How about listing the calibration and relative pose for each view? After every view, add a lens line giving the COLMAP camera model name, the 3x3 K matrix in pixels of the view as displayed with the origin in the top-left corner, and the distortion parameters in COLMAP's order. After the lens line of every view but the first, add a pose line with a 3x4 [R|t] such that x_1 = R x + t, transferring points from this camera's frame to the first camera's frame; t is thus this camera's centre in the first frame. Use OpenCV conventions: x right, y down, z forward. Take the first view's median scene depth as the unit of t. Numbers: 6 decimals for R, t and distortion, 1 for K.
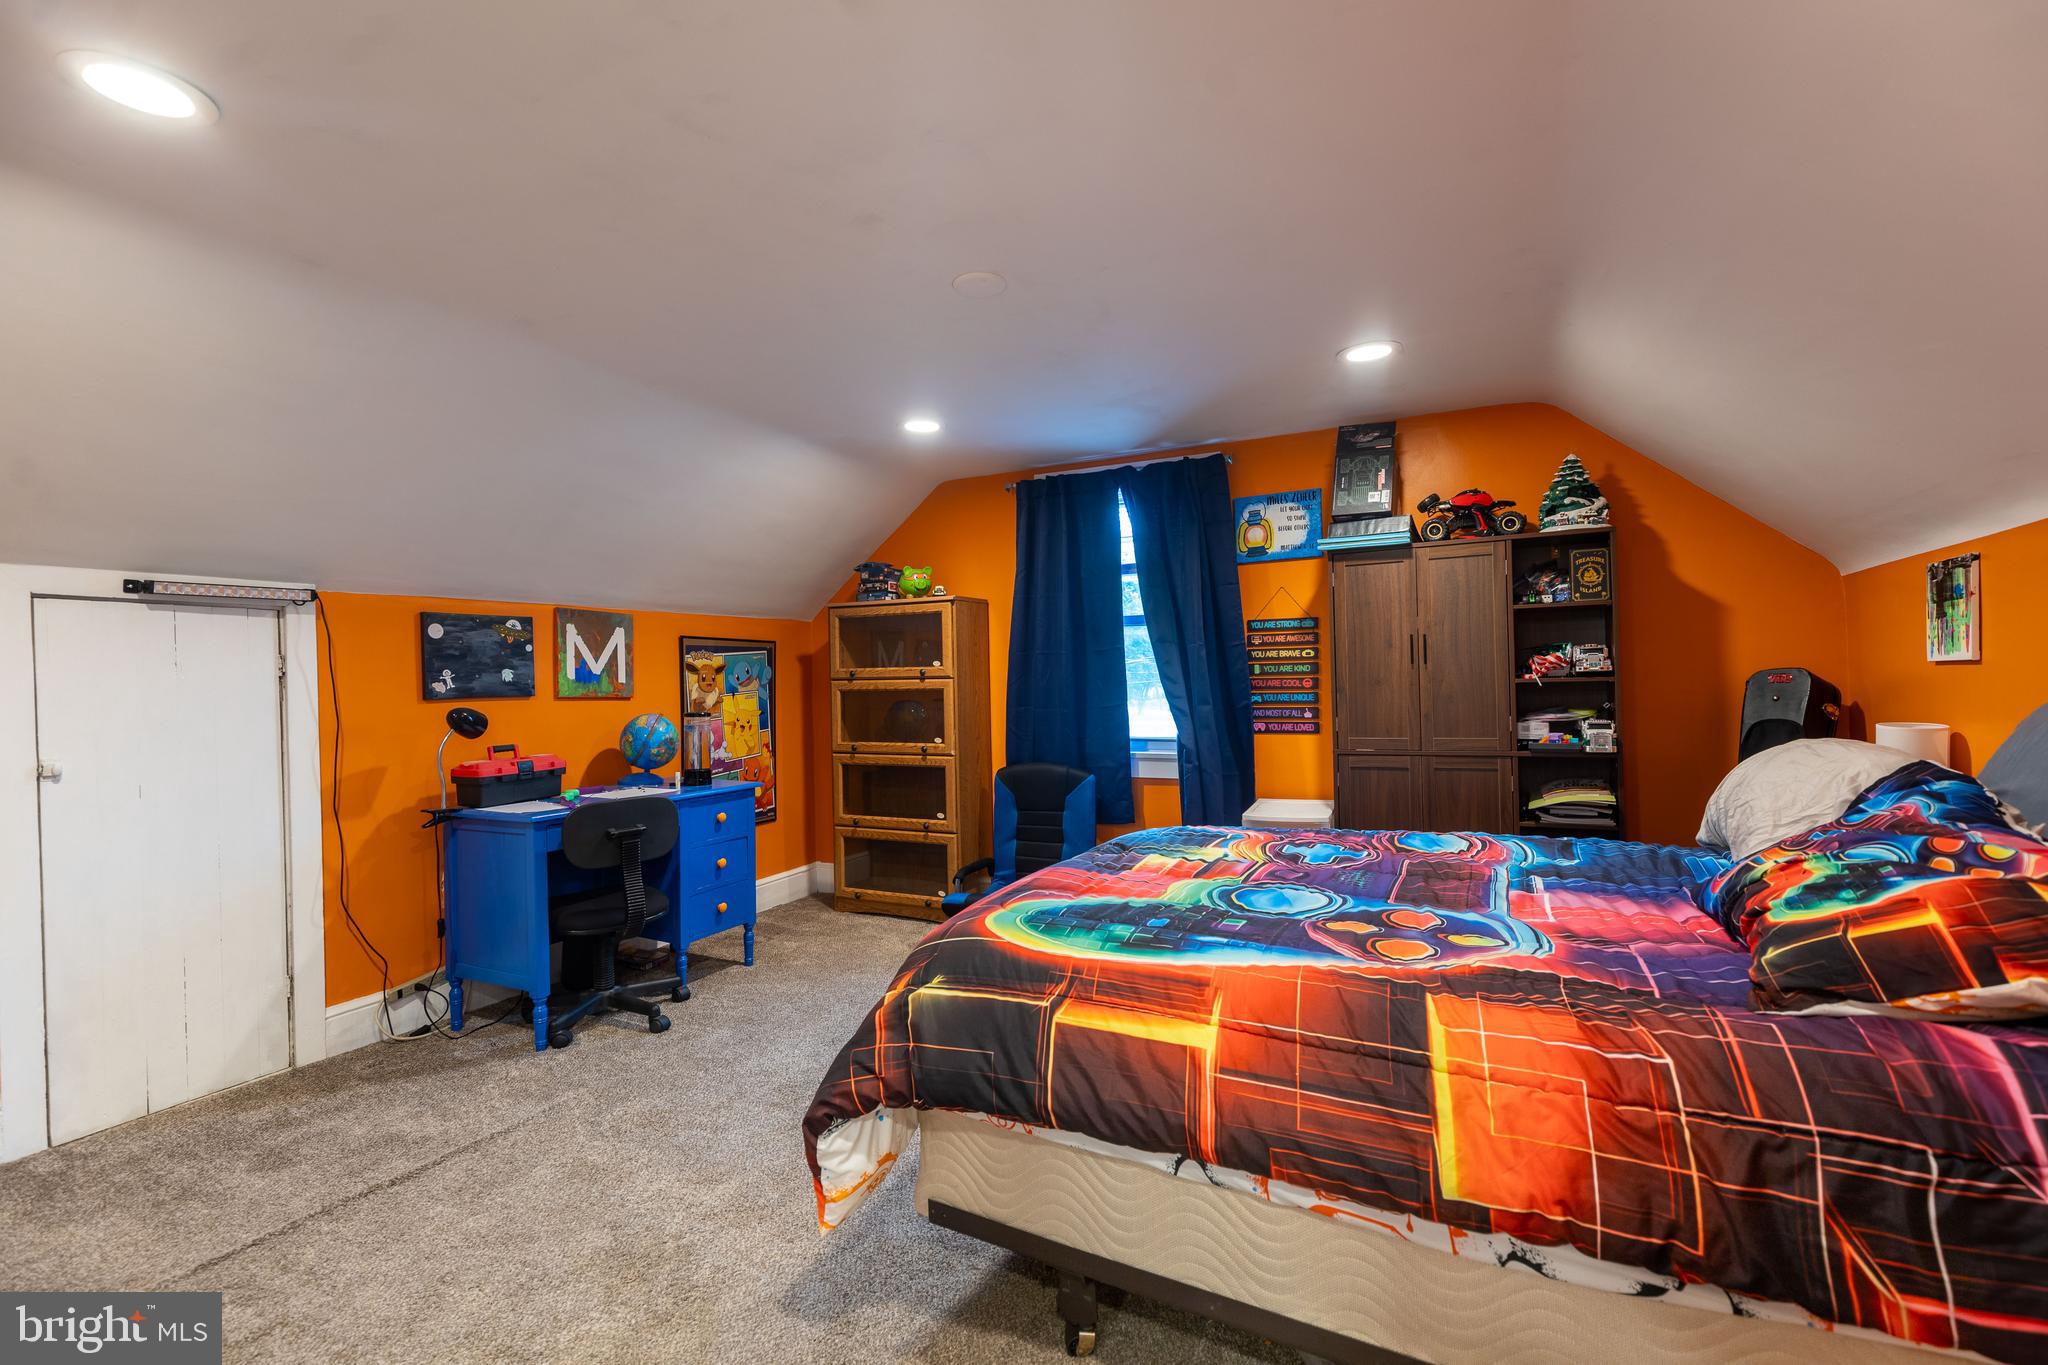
lens RADIAL K [[916.2, 0, 1029.9], [0, 916.2, 677.4], [0, 0, 1]] dist [0.009030, -0.001116]
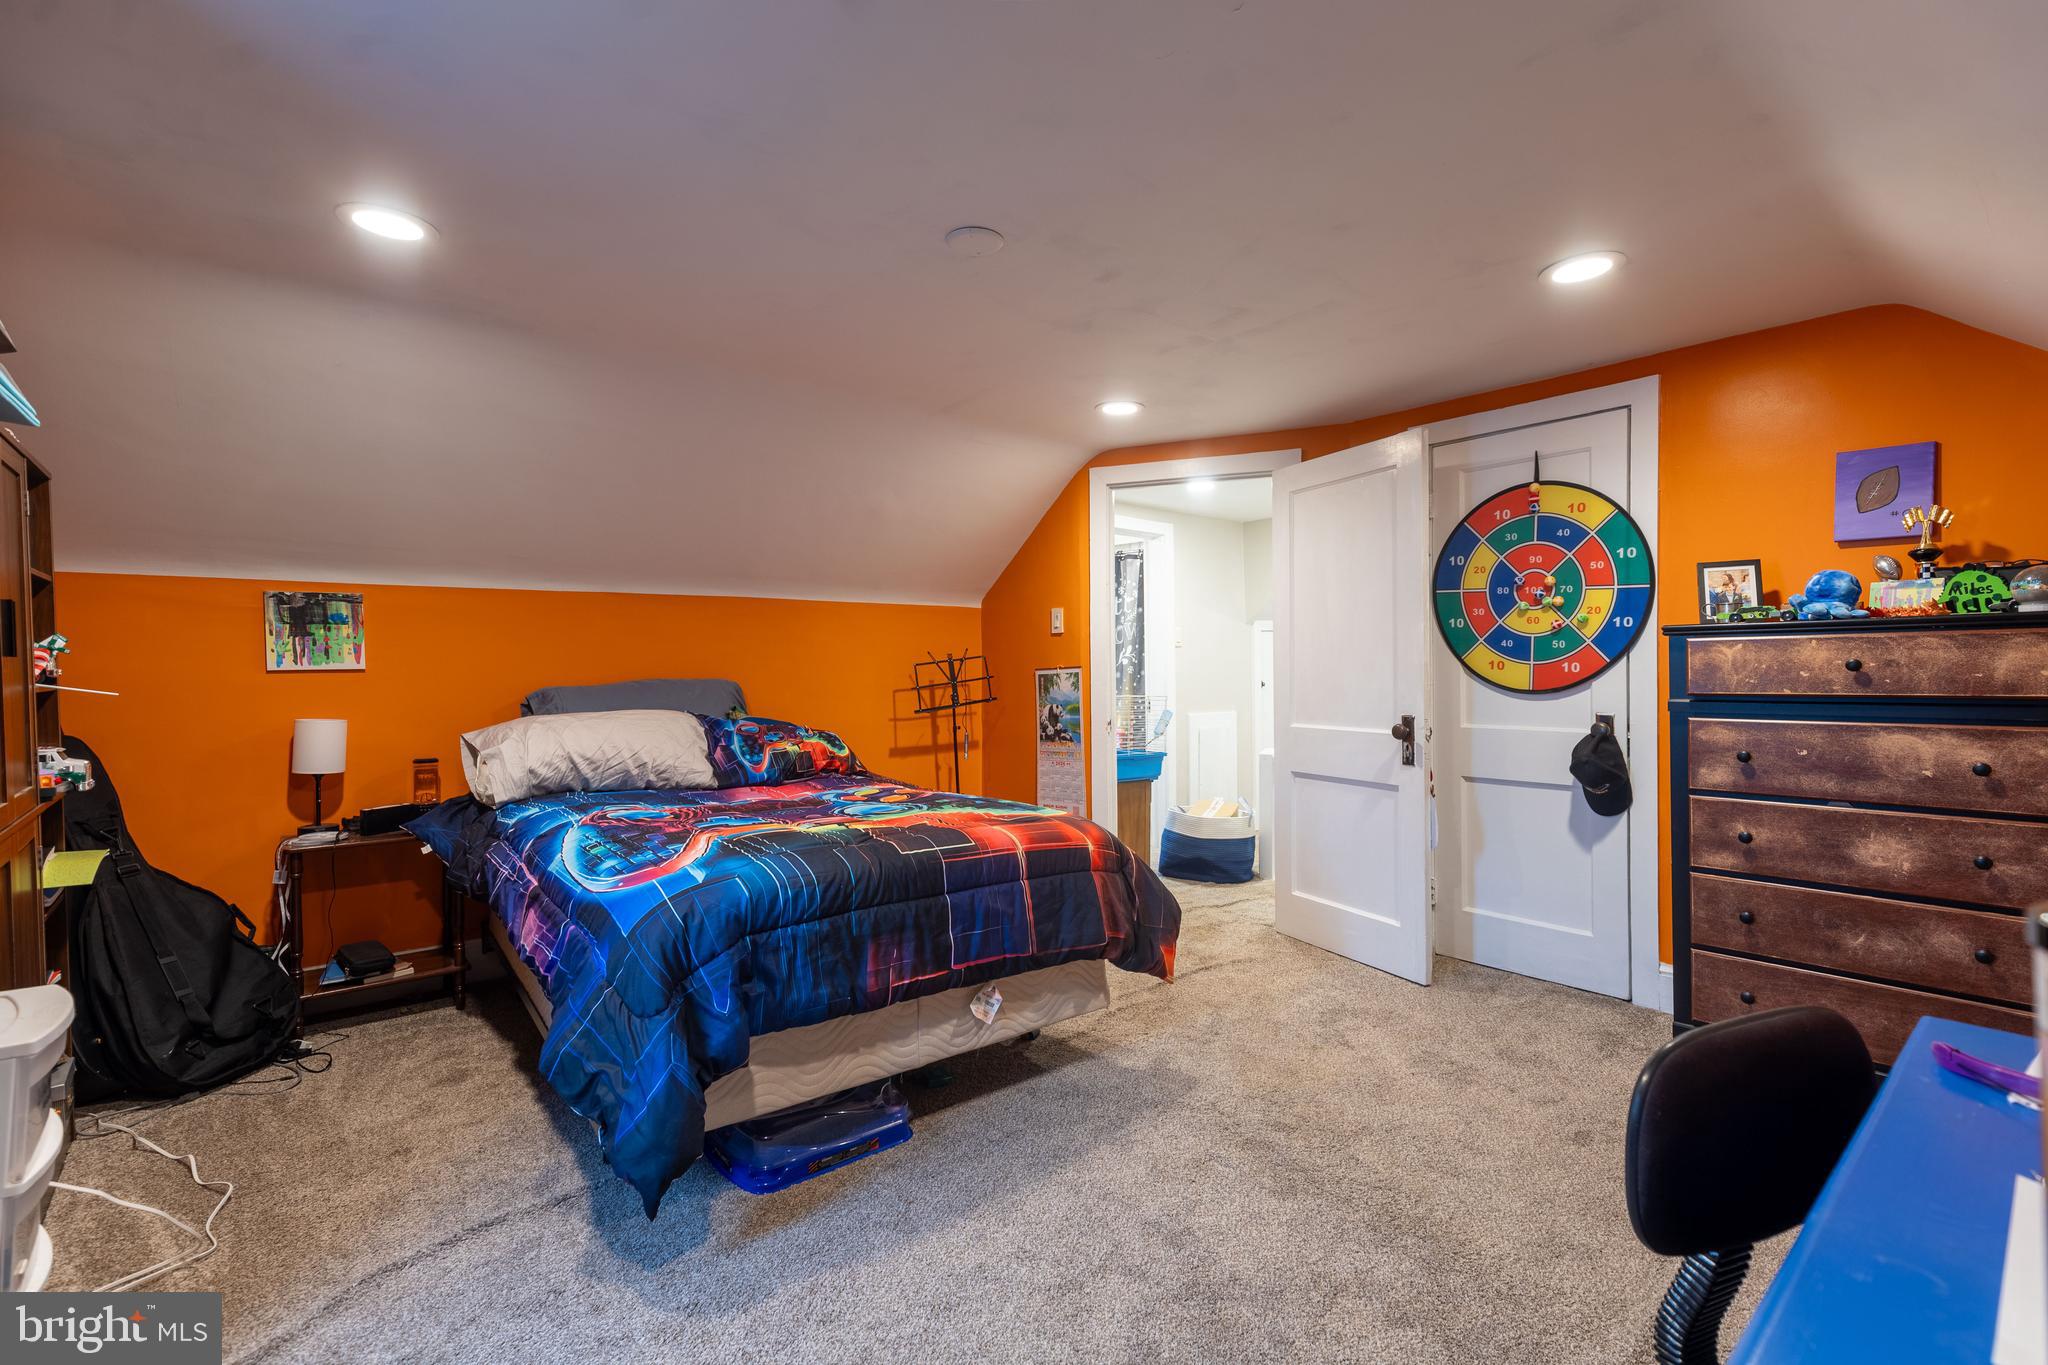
lens RADIAL K [[916.2, 0, 1029.9], [0, 916.2, 677.4], [0, 0, 1]] dist [0.009030, -0.001116]
pose [[-0.918626, 0.021050, 0.394567, -0.278133], [0.024424, 0.999695, 0.003530, 0.008059], [-0.394373, 0.012880, -0.918860, 1.095209]]
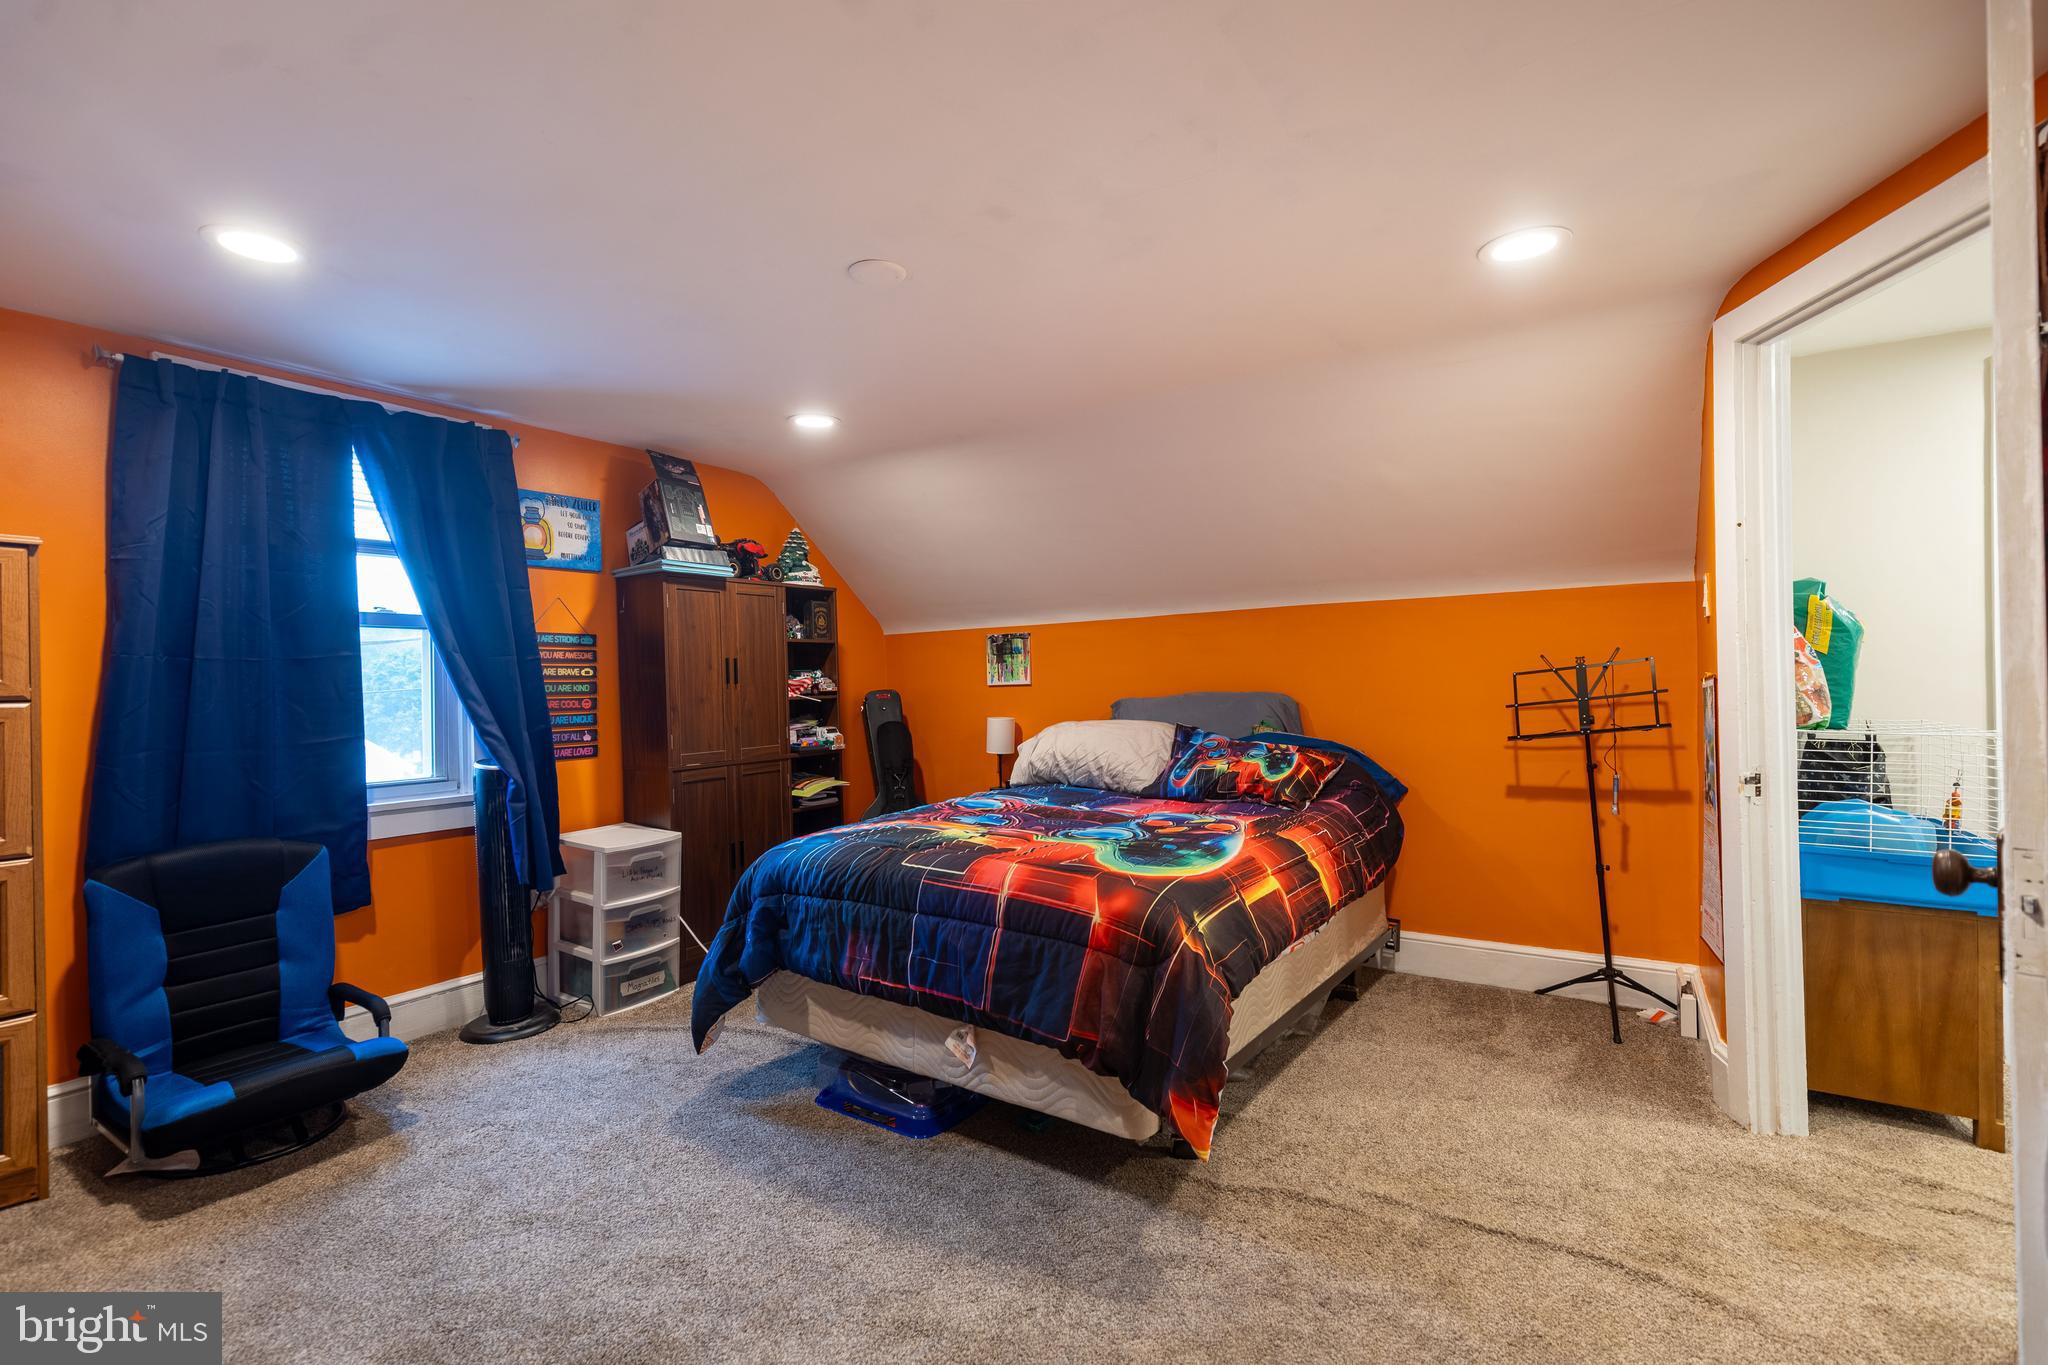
lens RADIAL K [[916.2, 0, 1029.9], [0, 916.2, 677.4], [0, 0, 1]] dist [0.009030, -0.001116]
pose [[0.113605, 0.023314, 0.993252, -0.579591], [0.016025, 0.999552, -0.025295, 0.010196], [-0.993397, 0.018790, 0.113180, 0.442507]]
